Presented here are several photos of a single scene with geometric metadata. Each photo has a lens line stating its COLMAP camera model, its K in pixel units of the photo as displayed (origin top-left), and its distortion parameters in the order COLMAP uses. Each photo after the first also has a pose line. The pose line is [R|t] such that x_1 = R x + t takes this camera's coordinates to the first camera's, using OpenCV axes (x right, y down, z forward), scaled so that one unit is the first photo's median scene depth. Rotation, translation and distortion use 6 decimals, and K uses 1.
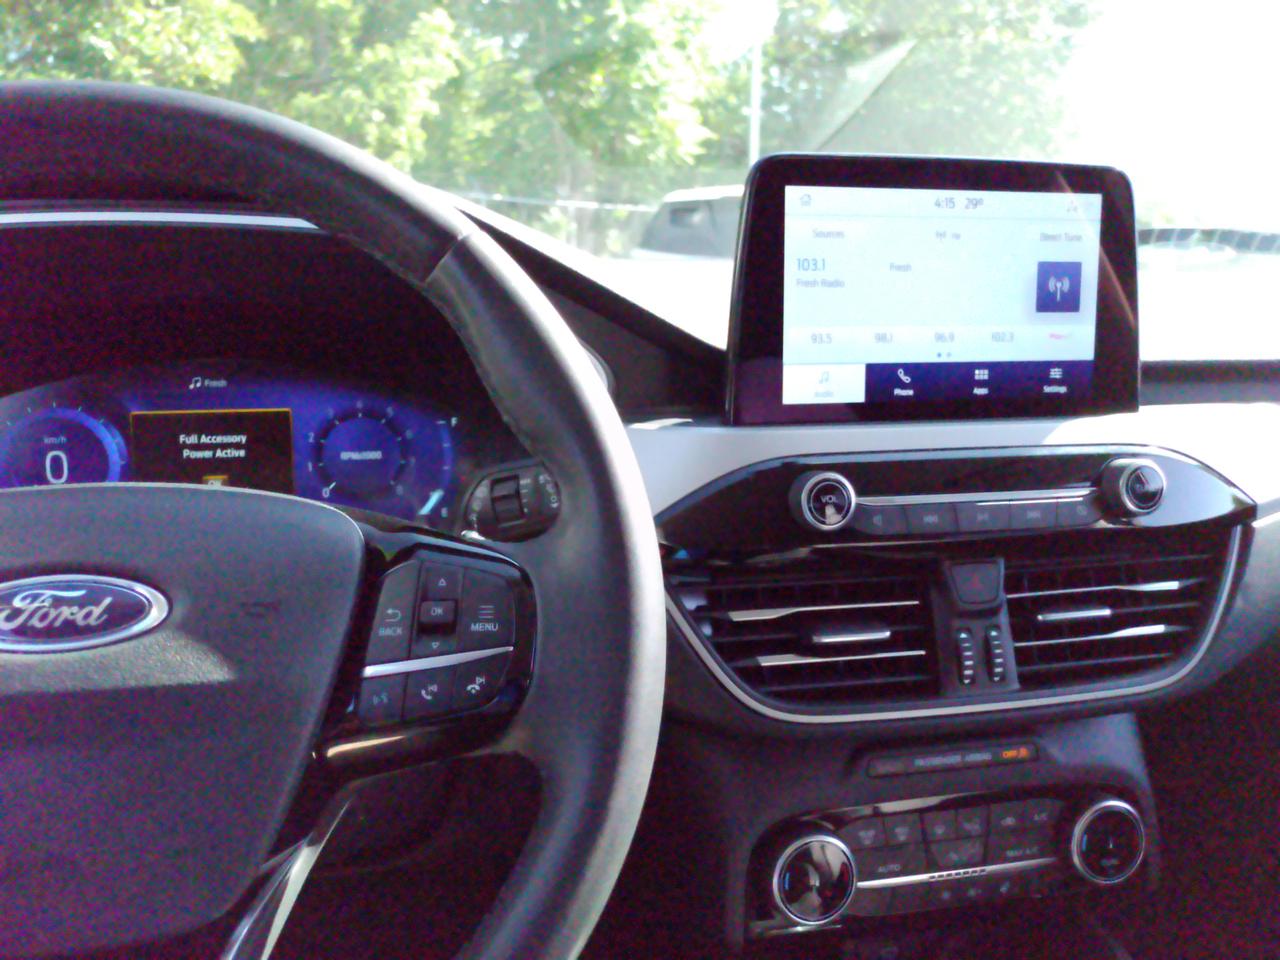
lens RADIAL K [[1022.0, 0, 640.0], [0, 1022.0, 480.0], [0, 0, 1]] dist [-0.001961, -0.001293]
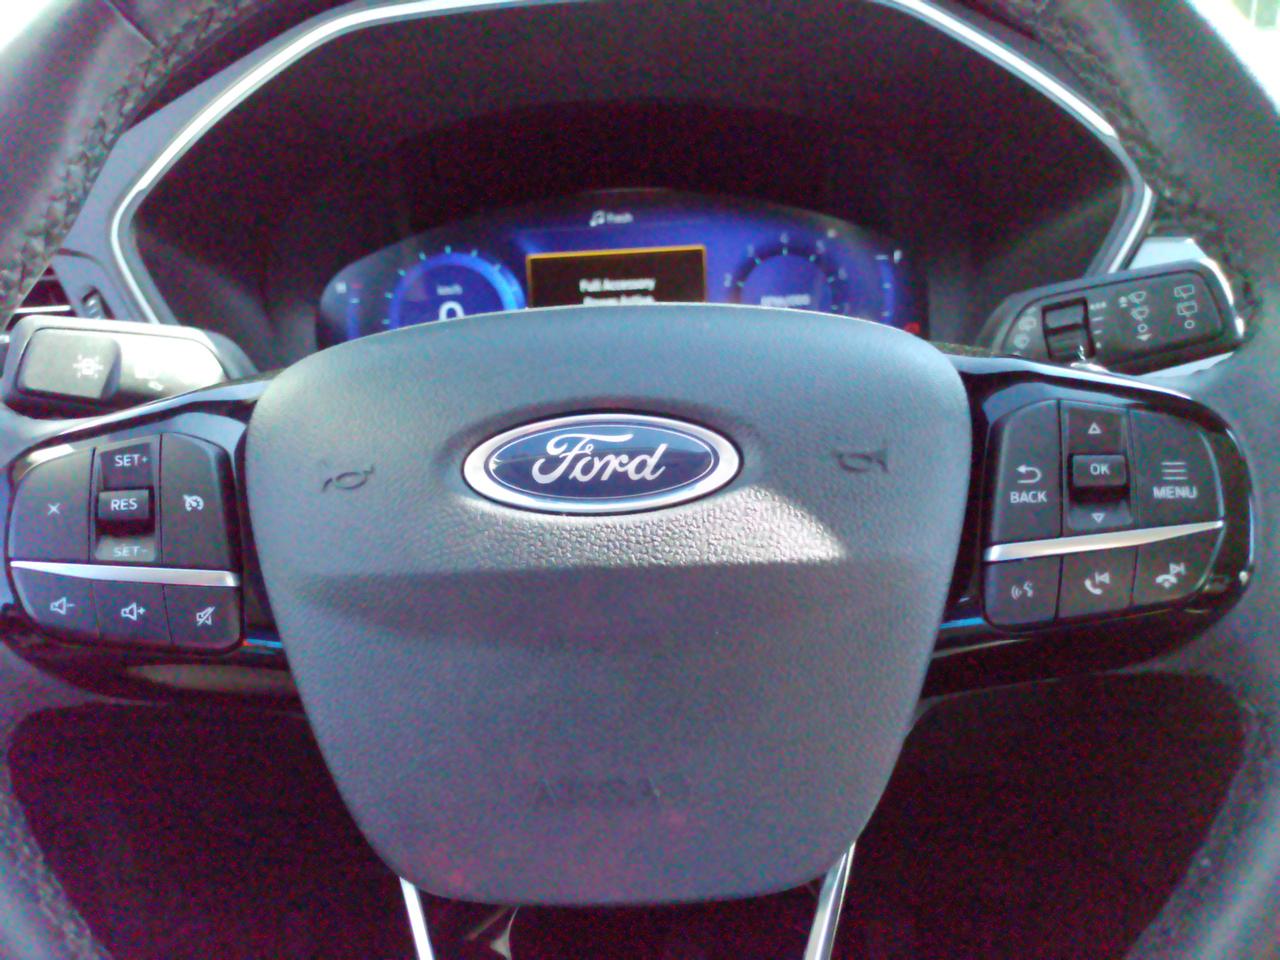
lens RADIAL K [[1043.1, 0, 636.6], [0, 1043.1, 473.2], [0, 0, 1]] dist [-0.008246, -0.019249]
pose [[0.973687, 0.007056, -0.227782, -0.339852], [0.013968, 0.995793, 0.090556, 0.062851], [0.227462, -0.091355, 0.969492, 0.245483]]
